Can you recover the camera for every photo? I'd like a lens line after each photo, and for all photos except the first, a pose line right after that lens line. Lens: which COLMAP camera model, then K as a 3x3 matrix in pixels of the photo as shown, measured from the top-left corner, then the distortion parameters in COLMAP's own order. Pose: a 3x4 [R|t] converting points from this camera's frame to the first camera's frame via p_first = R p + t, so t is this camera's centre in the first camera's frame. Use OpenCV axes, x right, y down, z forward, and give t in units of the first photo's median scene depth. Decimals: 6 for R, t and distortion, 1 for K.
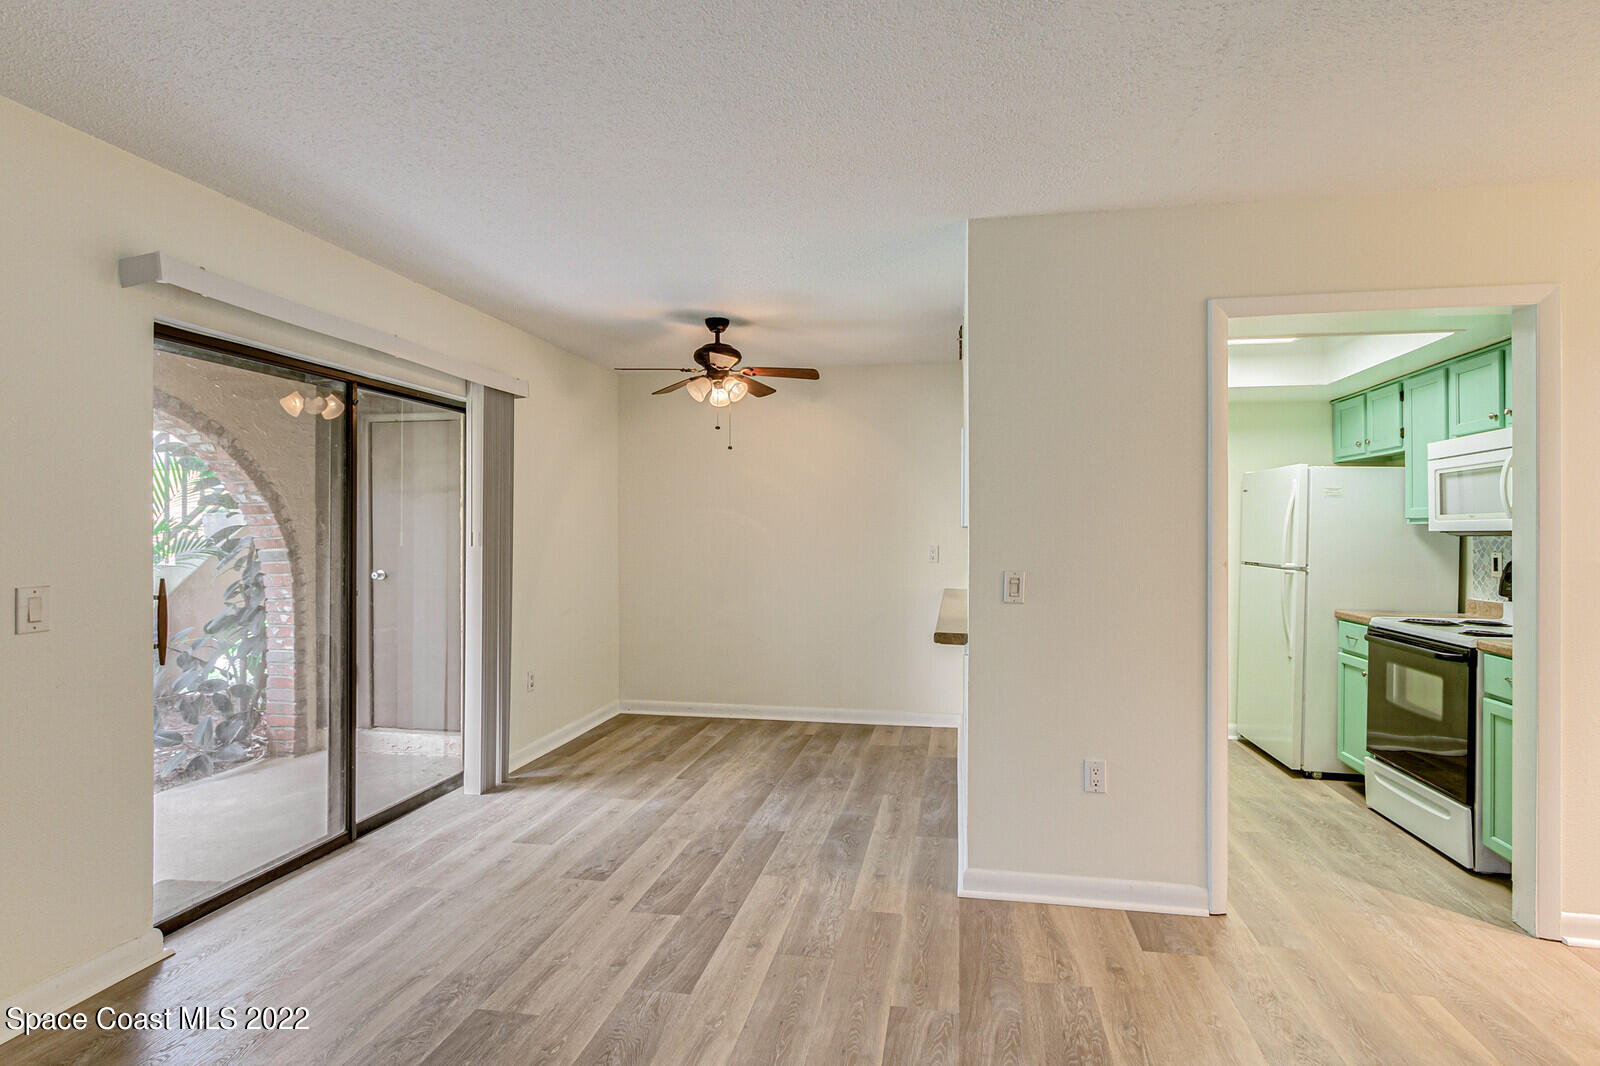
lens RADIAL K [[768.9, 0, 818.1], [0, 768.9, 533.6], [0, 0, 1]] dist [0.004339, -0.002483]
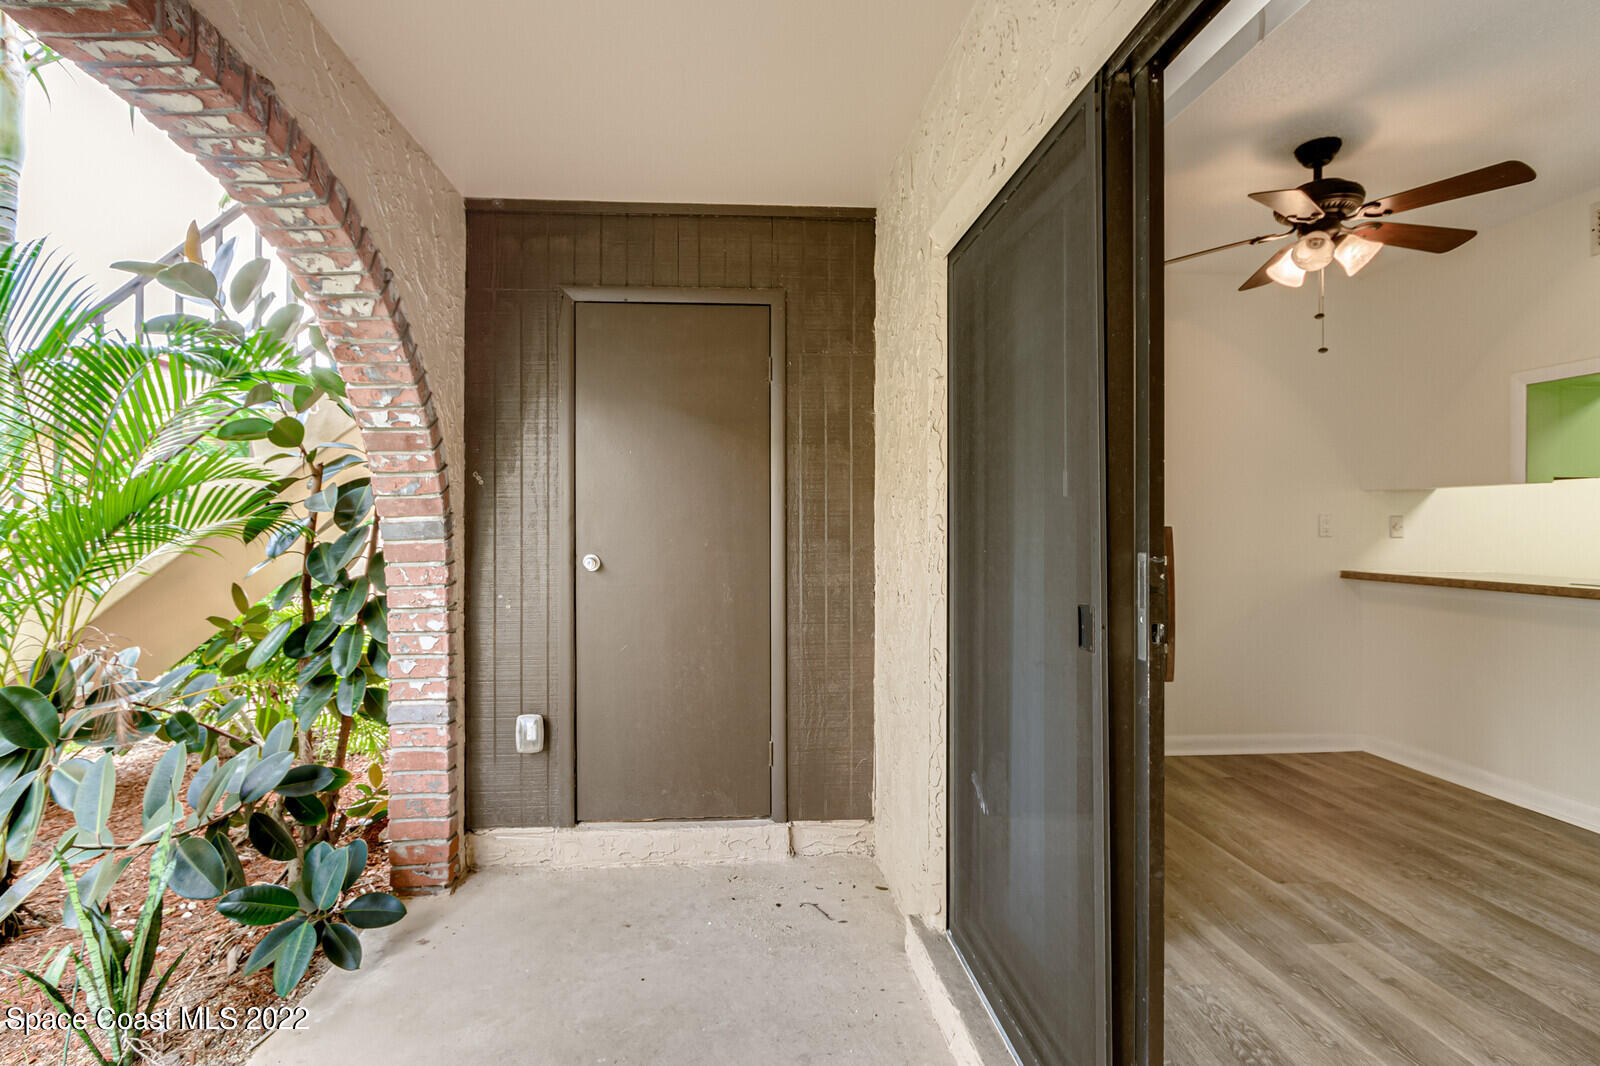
lens RADIAL K [[768.9, 0, 757.4], [0, 768.9, 520.7], [0, 0, 1]] dist [0.004339, -0.002483]
pose [[0.970750, -0.002812, 0.240077, -0.787642], [0.004133, 0.999979, -0.004998, 0.034518], [-0.240058, 0.005844, 0.970741, 0.543121]]
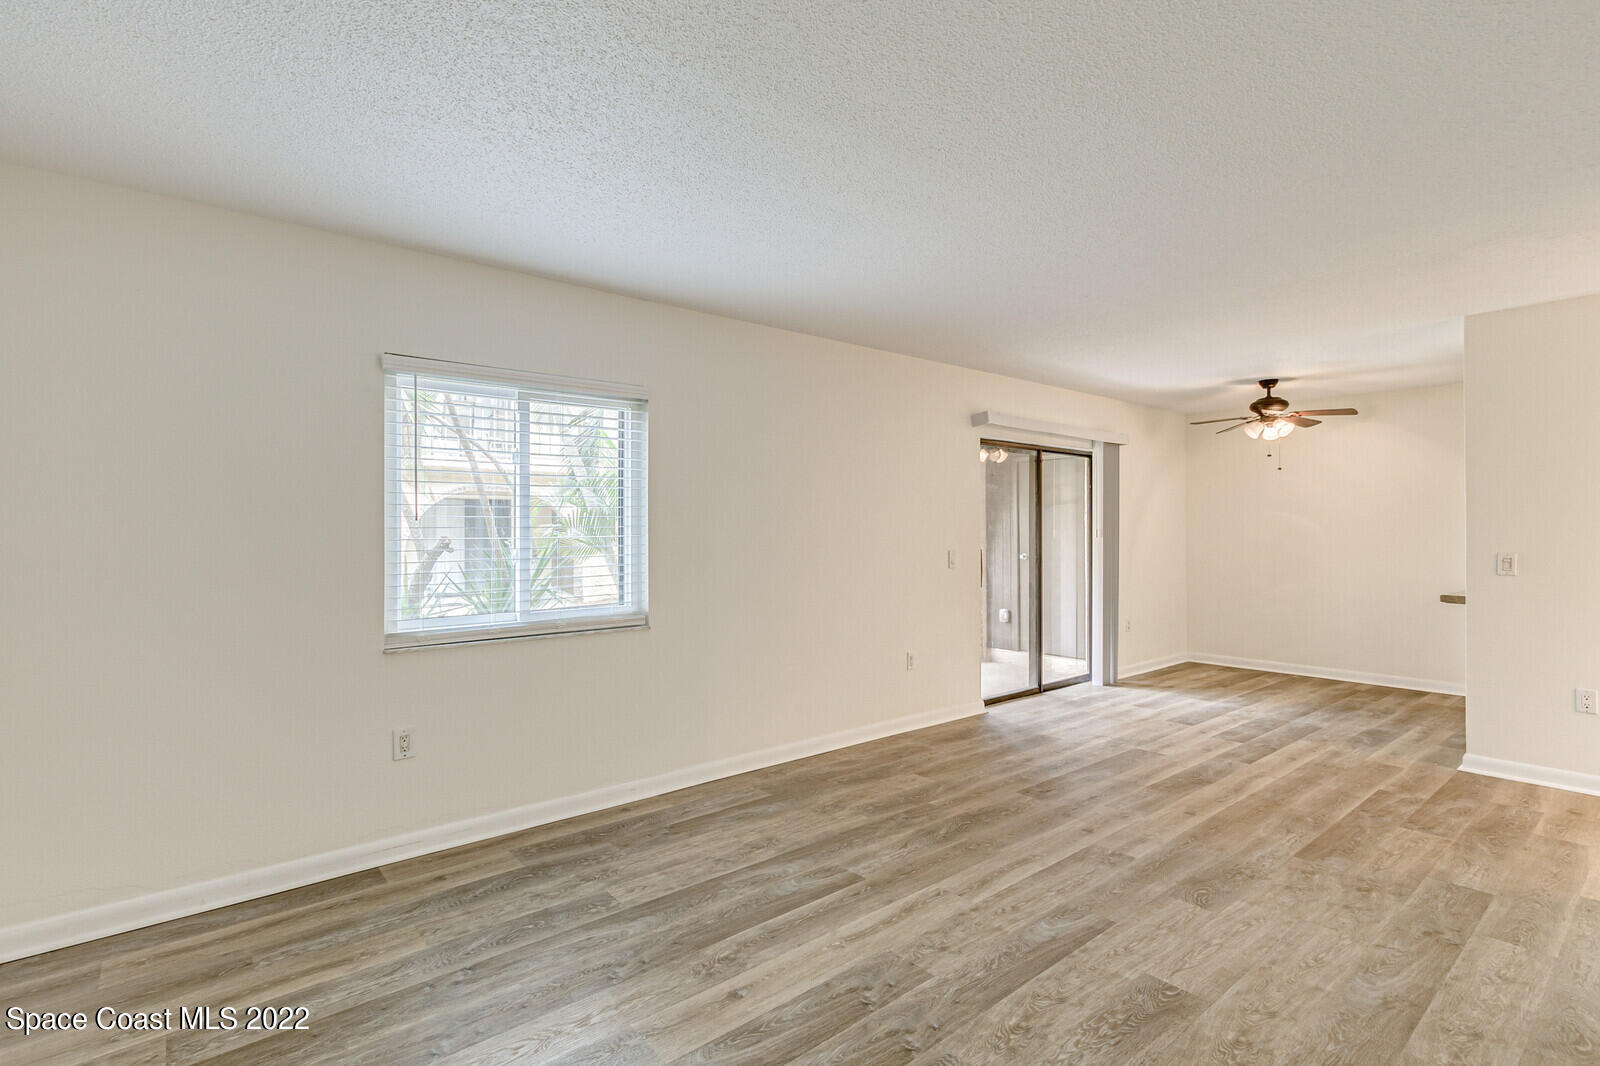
lens RADIAL K [[747.5, 0, 796.1], [0, 747.5, 529.2], [0, 0, 1]] dist [0.012362, -0.003915]
pose [[0.763284, -0.005265, -0.646041, 0.106776], [0.001299, 0.999977, -0.006615, 0.007748], [0.646062, 0.004210, 0.763274, -0.678991]]
